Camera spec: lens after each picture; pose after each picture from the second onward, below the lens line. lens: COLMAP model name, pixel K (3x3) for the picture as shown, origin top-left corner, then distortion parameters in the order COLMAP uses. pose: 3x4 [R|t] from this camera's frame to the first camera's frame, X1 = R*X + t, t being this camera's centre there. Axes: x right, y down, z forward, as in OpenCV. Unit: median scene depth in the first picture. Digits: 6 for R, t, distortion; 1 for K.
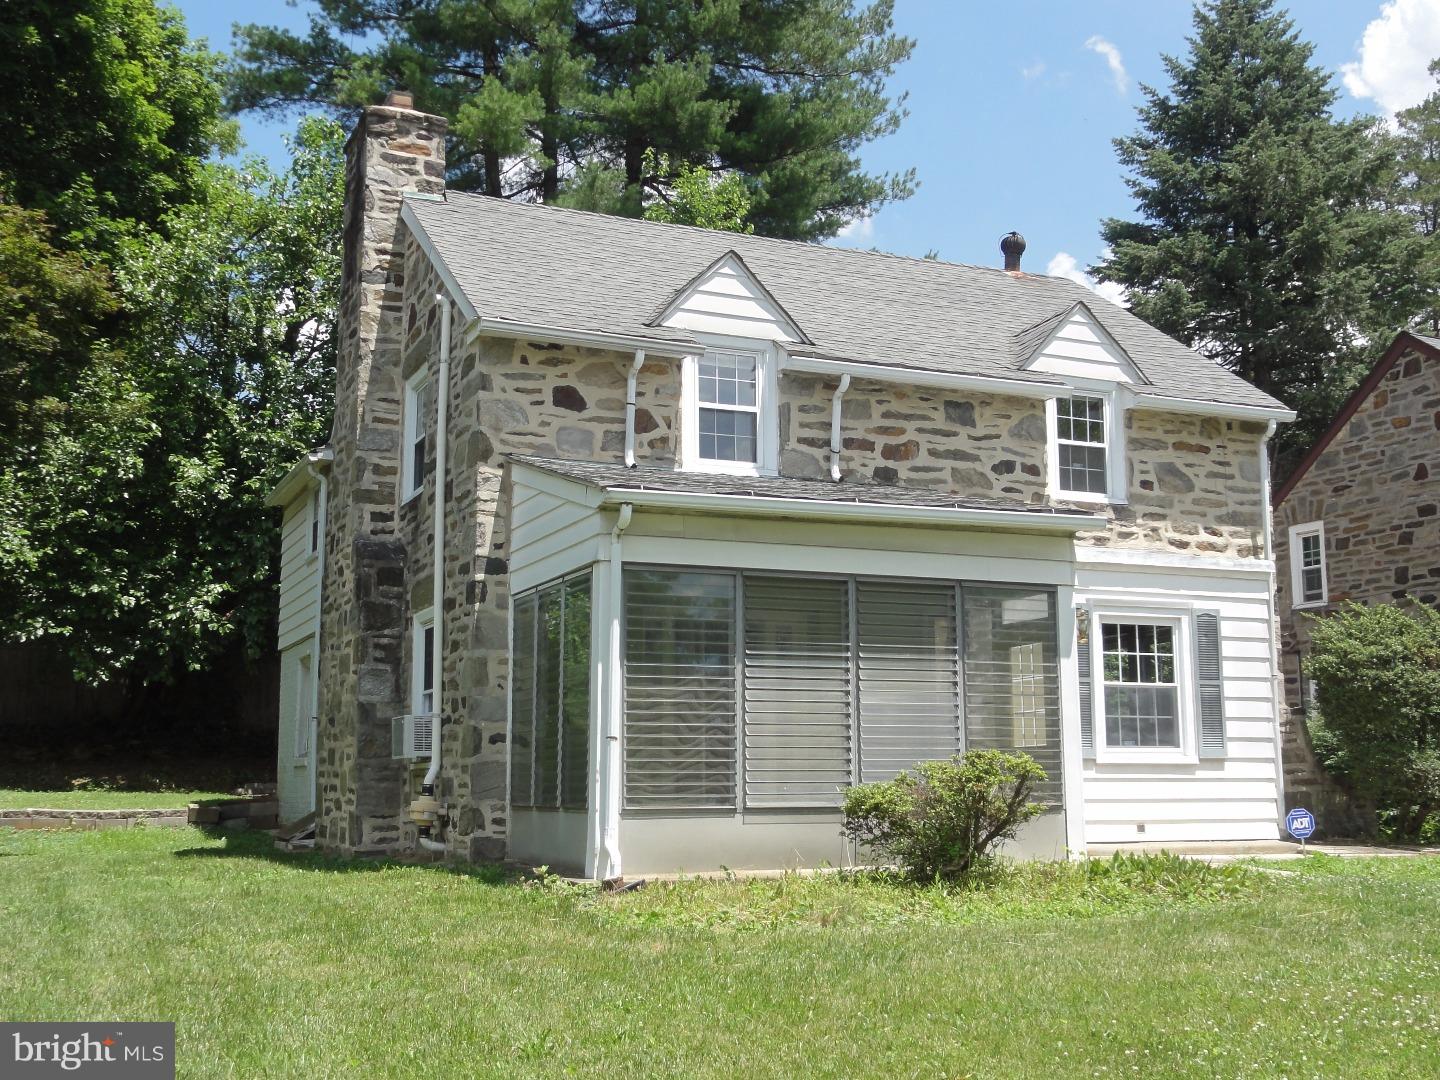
lens RADIAL K [[1635.9, 0, 720.0], [0, 1635.9, 540.0], [0, 0, 1]] dist [-0.018286, -0.013320]
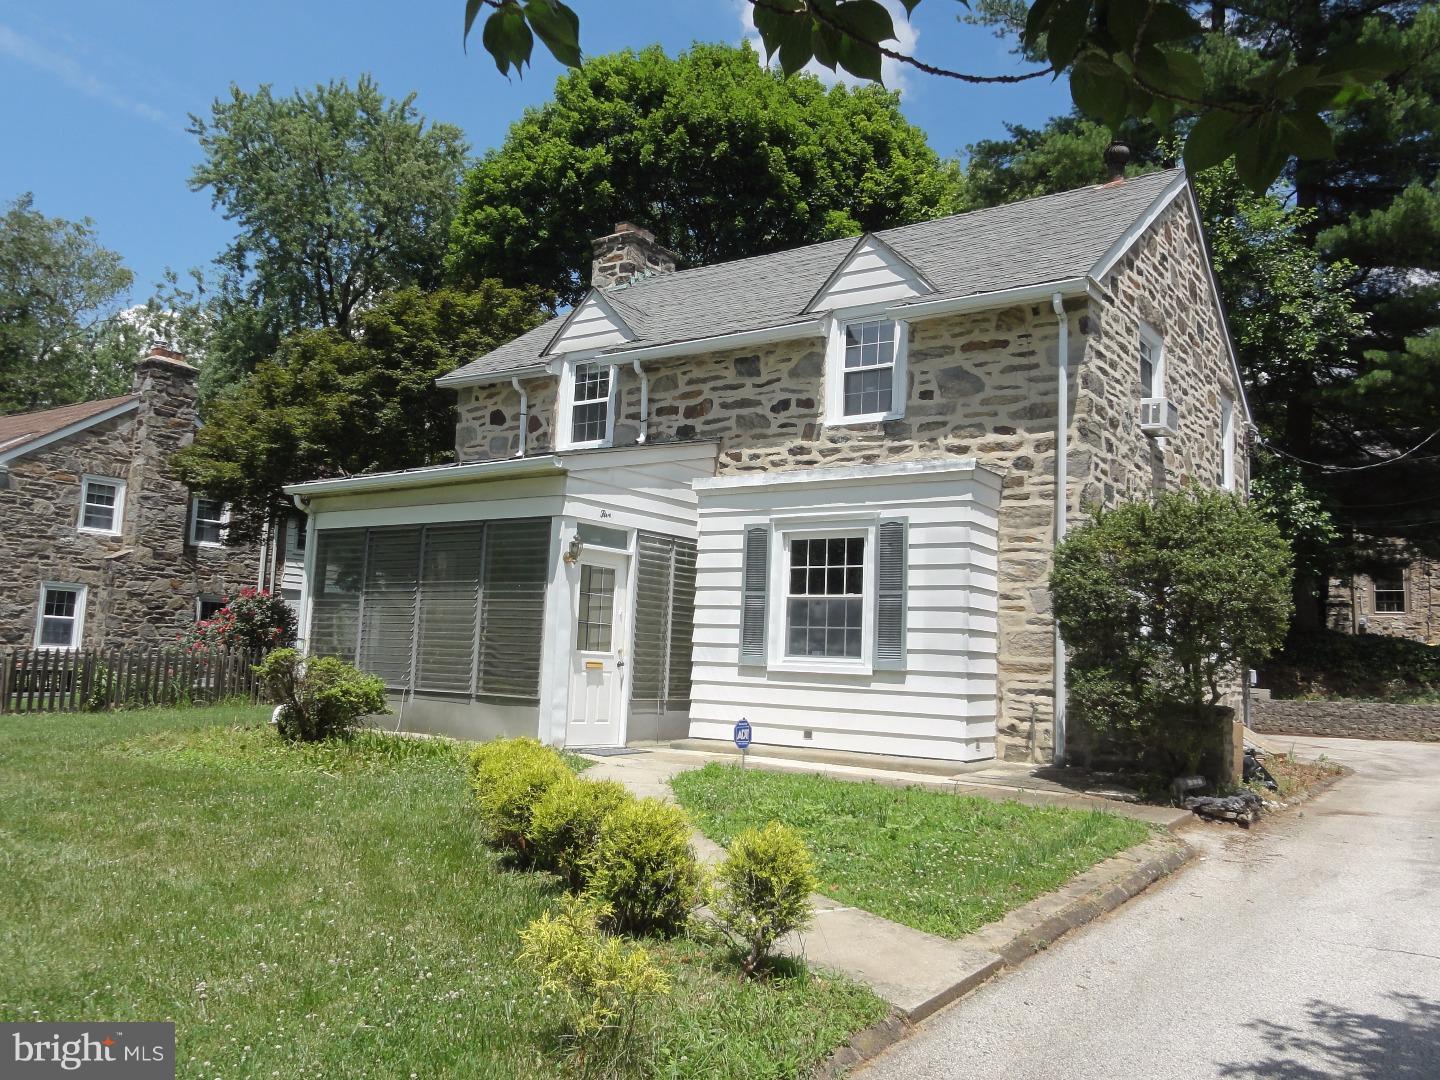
lens RADIAL K [[1113.9, 0, 720.0], [0, 1113.9, 540.0], [0, 0, 1]] dist [-0.008325, -0.001461]
pose [[0.537161, -0.067118, -0.840805, 0.801196], [0.087140, 0.995911, -0.023829, 0.062651], [0.838966, -0.060468, 0.540813, 0.555177]]
